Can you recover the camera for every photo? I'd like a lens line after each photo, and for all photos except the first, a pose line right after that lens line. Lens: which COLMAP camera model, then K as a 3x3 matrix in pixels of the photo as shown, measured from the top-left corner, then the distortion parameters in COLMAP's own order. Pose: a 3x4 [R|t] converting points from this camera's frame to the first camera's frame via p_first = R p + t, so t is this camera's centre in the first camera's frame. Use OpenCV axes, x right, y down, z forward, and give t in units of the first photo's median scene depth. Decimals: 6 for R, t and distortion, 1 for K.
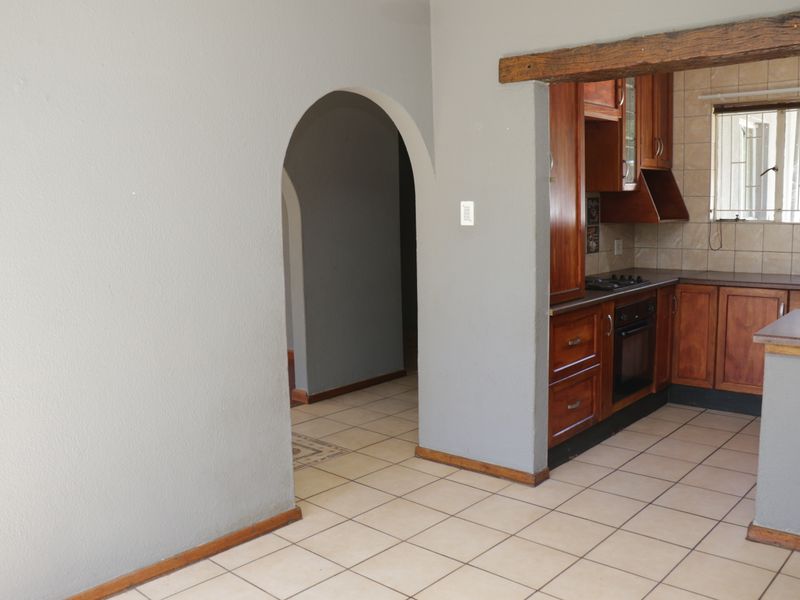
lens RADIAL K [[733.5, 0, 400.0], [0, 733.5, 300.0], [0, 0, 1]] dist [-0.181980, 0.150065]
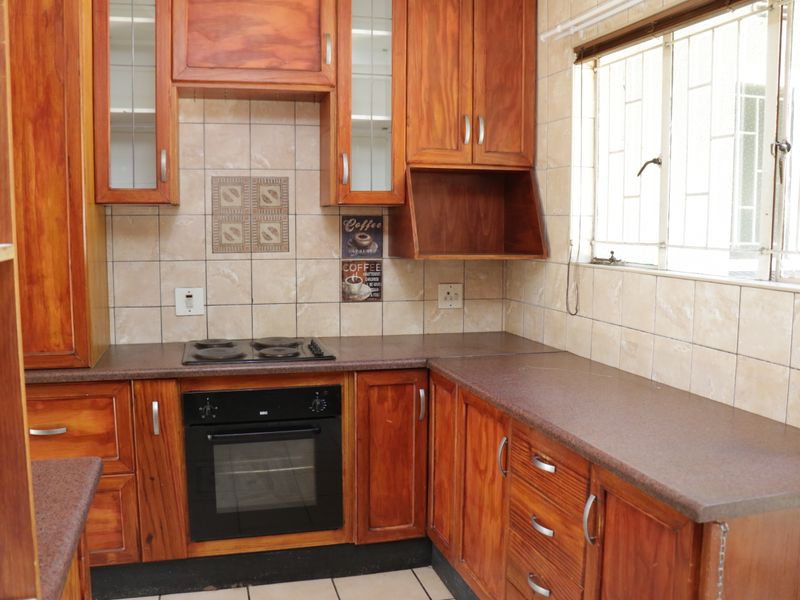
lens RADIAL K [[733.5, 0, 400.0], [0, 733.5, 300.0], [0, 0, 1]] dist [-0.181980, 0.150065]
pose [[0.835231, 0.082112, -0.543734, 0.660011], [-0.095107, 0.995458, 0.004235, -0.074268], [0.541612, 0.048175, 0.839247, 0.484678]]
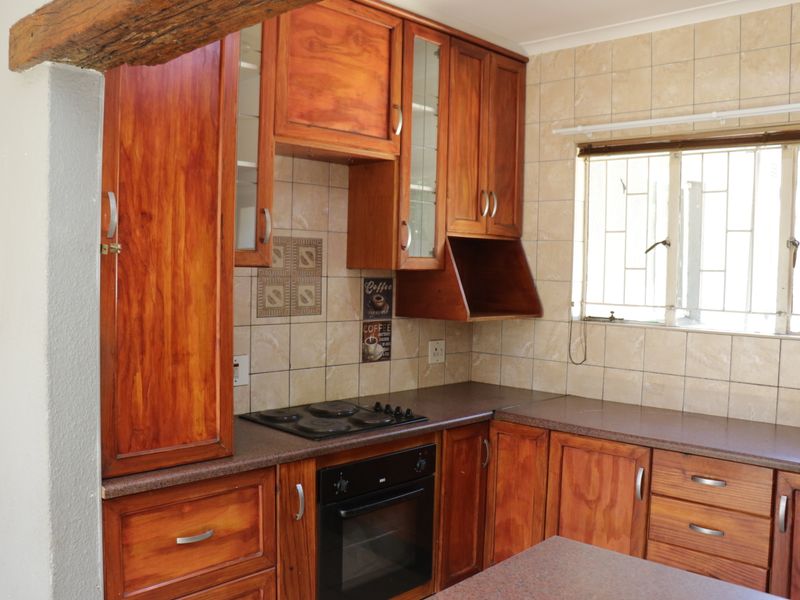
lens RADIAL K [[733.5, 0, 400.0], [0, 733.5, 300.0], [0, 0, 1]] dist [-0.181980, 0.150065]
pose [[0.997936, 0.045889, -0.044924, 0.321555], [-0.049631, 0.995052, -0.086073, -0.065999], [0.040752, 0.088125, 0.995275, 0.341684]]
